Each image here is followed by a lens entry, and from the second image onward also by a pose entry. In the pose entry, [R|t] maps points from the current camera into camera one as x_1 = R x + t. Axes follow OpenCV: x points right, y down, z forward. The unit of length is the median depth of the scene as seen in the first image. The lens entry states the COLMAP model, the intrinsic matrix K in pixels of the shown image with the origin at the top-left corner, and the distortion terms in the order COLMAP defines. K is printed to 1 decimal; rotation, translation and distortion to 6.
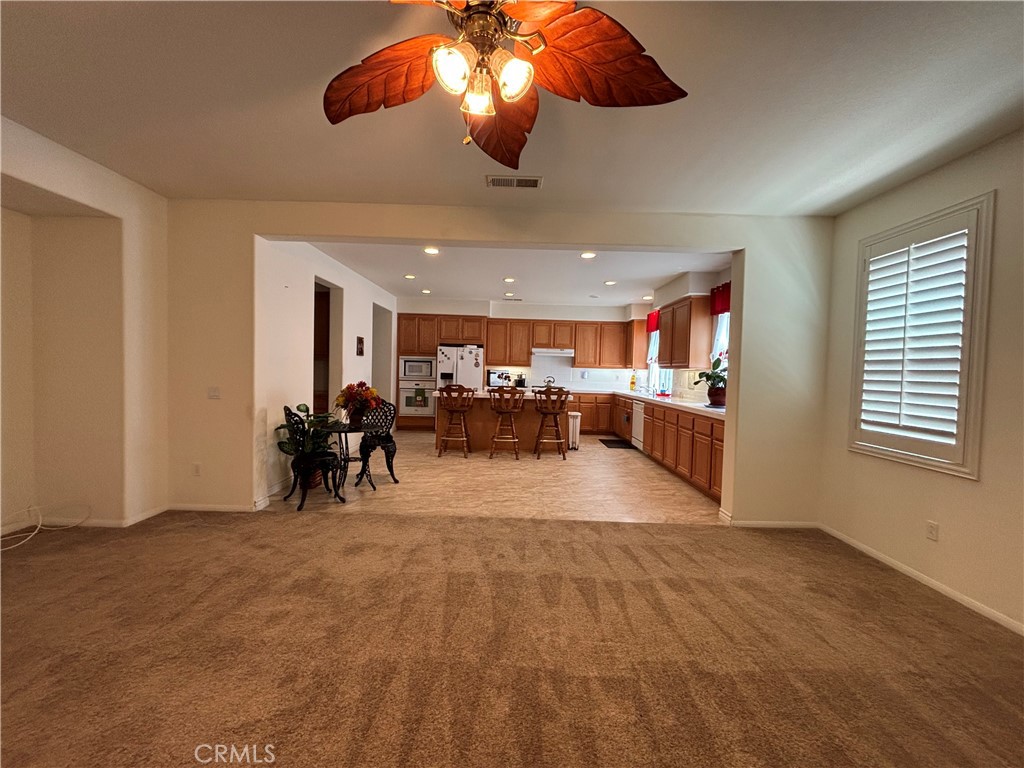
lens RADIAL K [[415.8, 0, 512.0], [0, 415.8, 384.0], [0, 0, 1]] dist [0.001878, 0.000514]
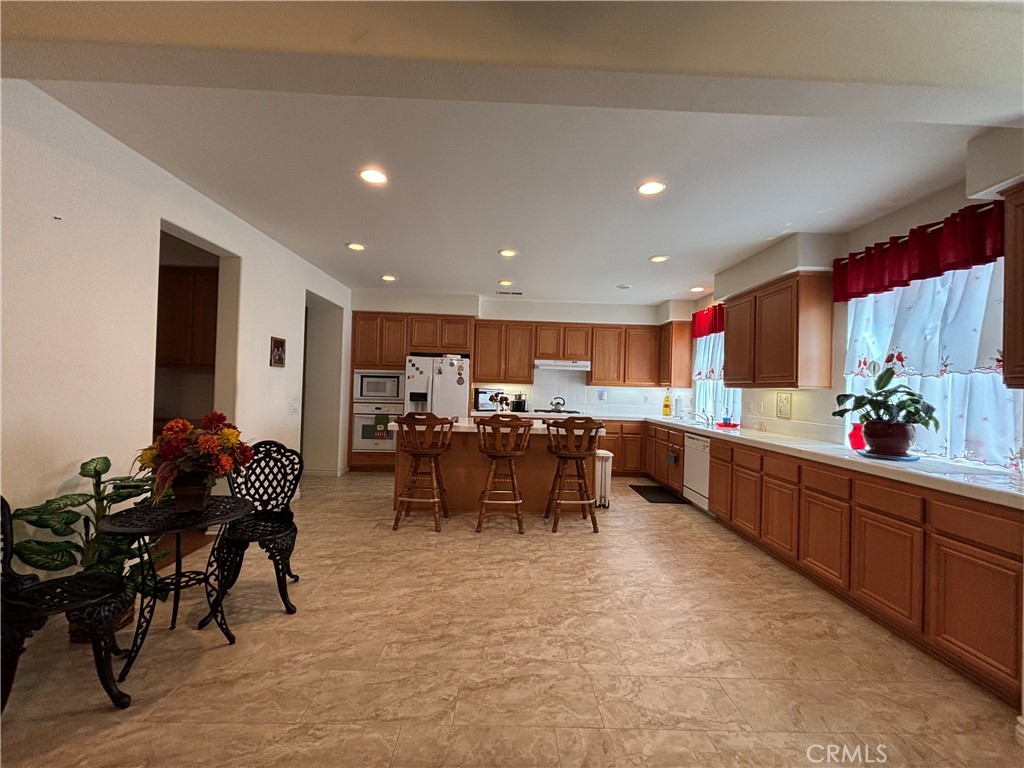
lens RADIAL K [[415.8, 0, 512.0], [0, 415.8, 384.0], [0, 0, 1]] dist [0.001878, 0.000514]
pose [[0.999684, 0.001945, 0.025063, -0.014101], [-0.000875, 0.999089, -0.042661, -0.012122], [-0.025123, 0.042625, 0.998775, 0.306580]]
